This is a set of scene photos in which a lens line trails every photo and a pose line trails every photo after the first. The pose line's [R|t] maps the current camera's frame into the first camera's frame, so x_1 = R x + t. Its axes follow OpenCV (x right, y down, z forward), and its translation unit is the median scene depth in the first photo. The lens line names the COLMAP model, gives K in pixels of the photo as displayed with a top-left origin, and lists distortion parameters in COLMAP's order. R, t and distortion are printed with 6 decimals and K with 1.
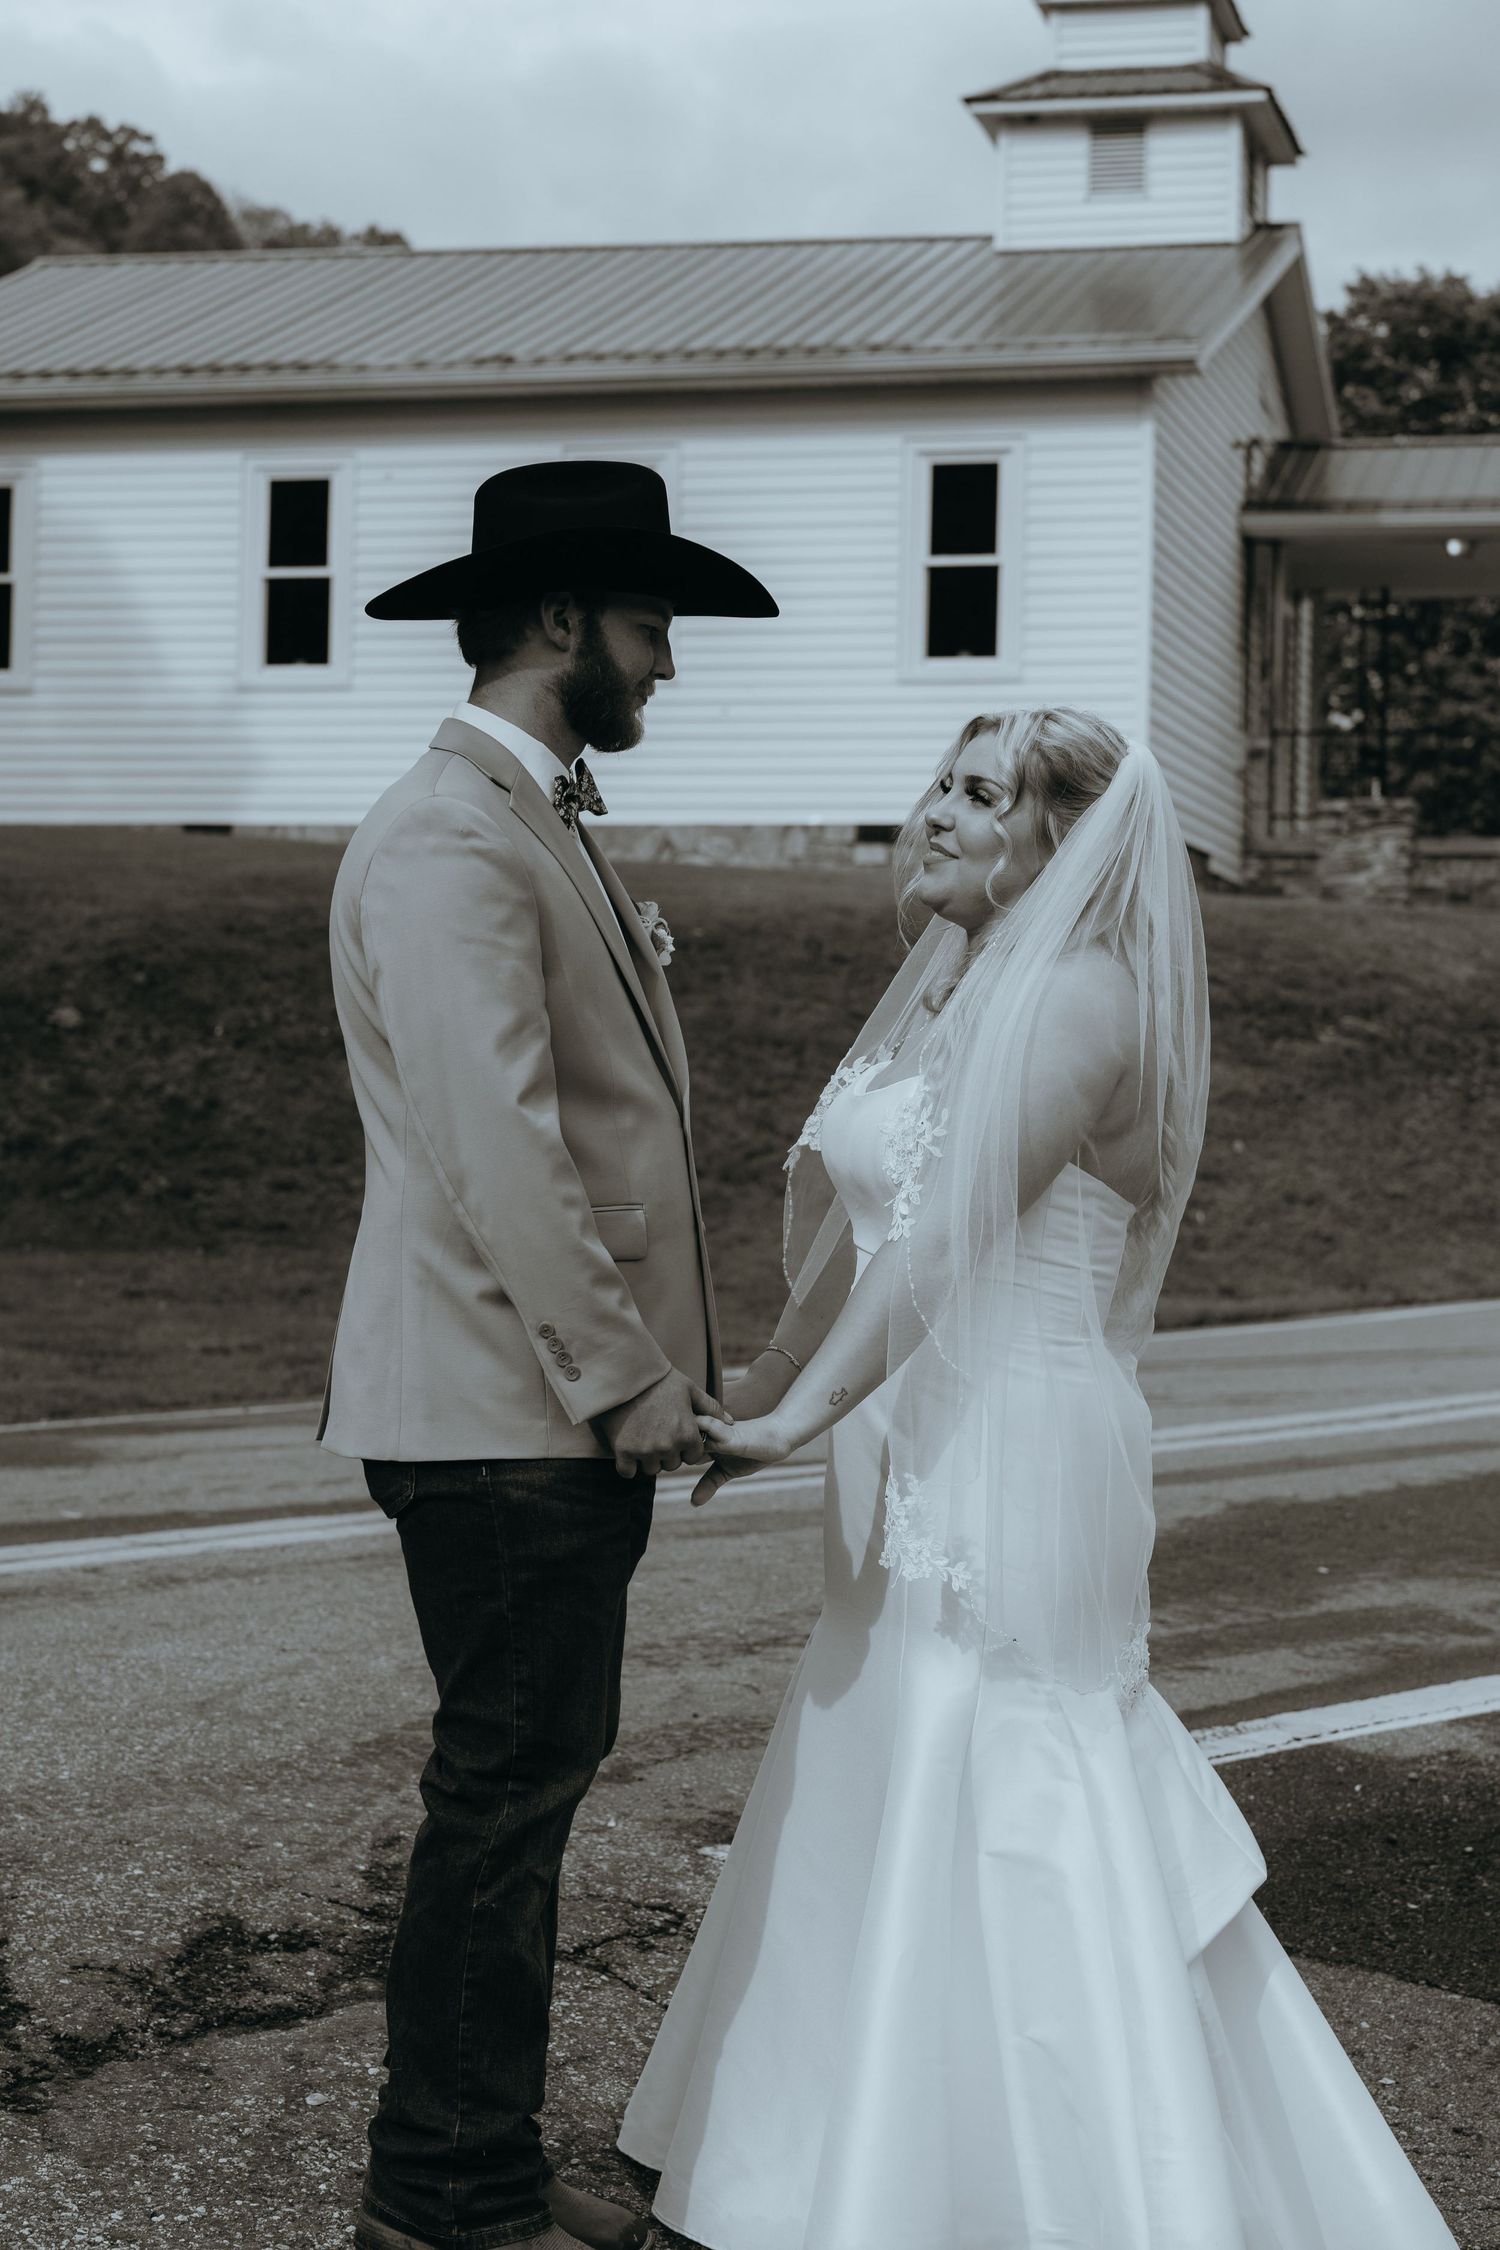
lens RADIAL K [[4402.9, 0, 750.0], [0, 4402.9, 1125.0], [0, 0, 1]] dist [0.055734, -0.152810]
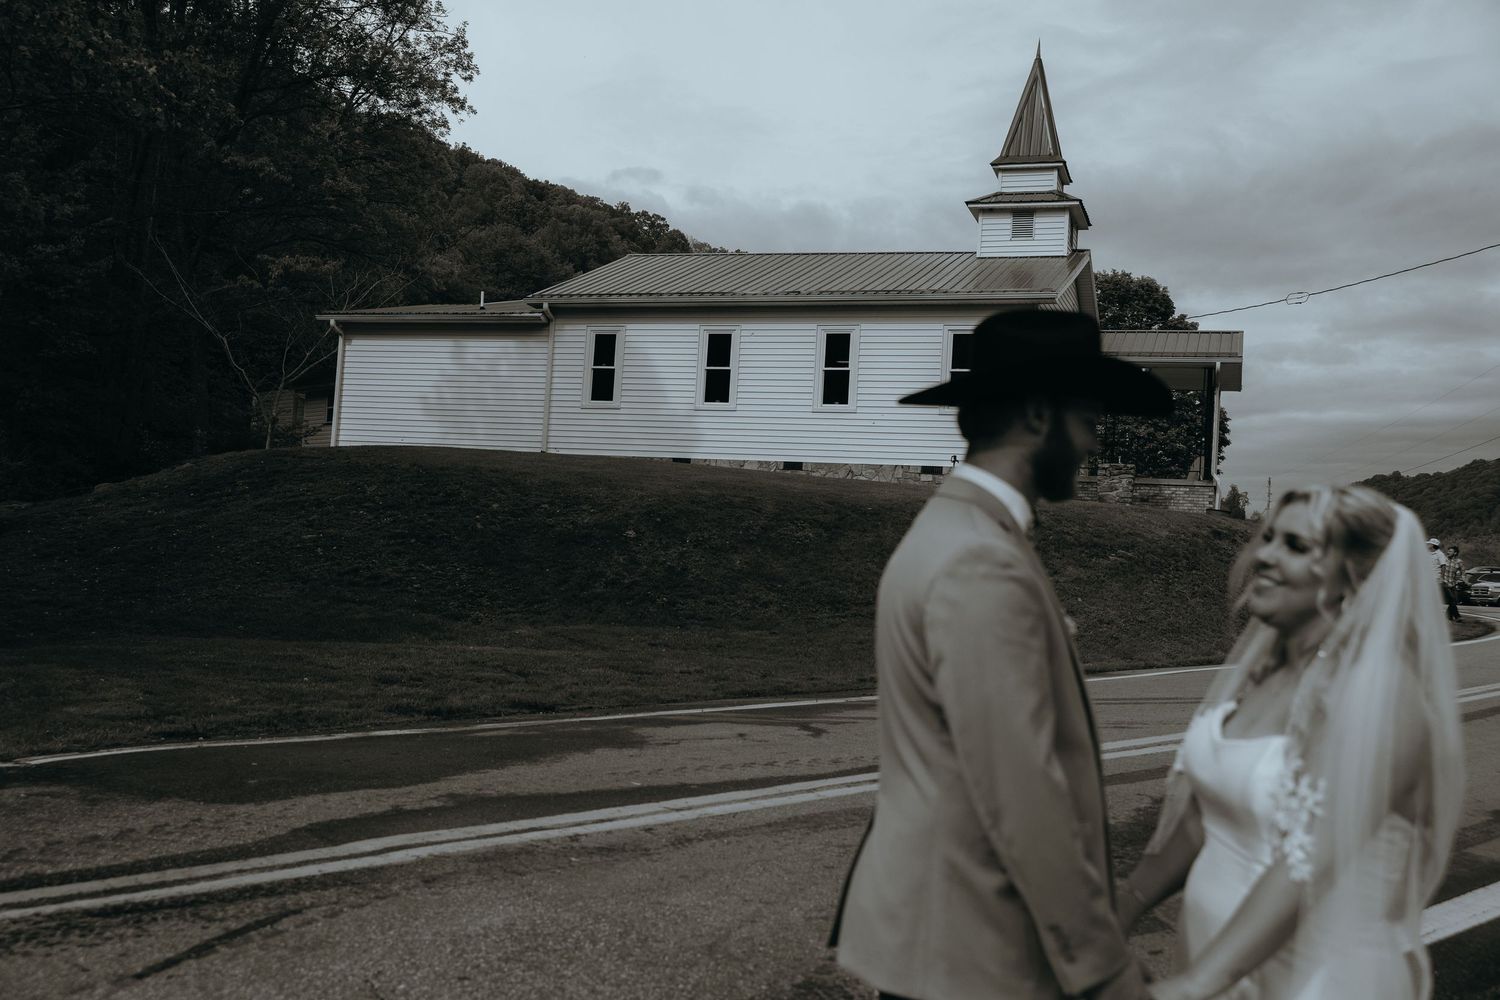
lens RADIAL K [[1517.9, 0, 750.0], [0, 1517.9, 500.0], [0, 0, 1]] dist [0.023240, -0.001805]
pose [[0.996950, 0.033004, -0.070719, -0.021056], [-0.035746, 0.998643, -0.037861, -0.013432], [0.069374, 0.040273, 0.996777, 0.102974]]
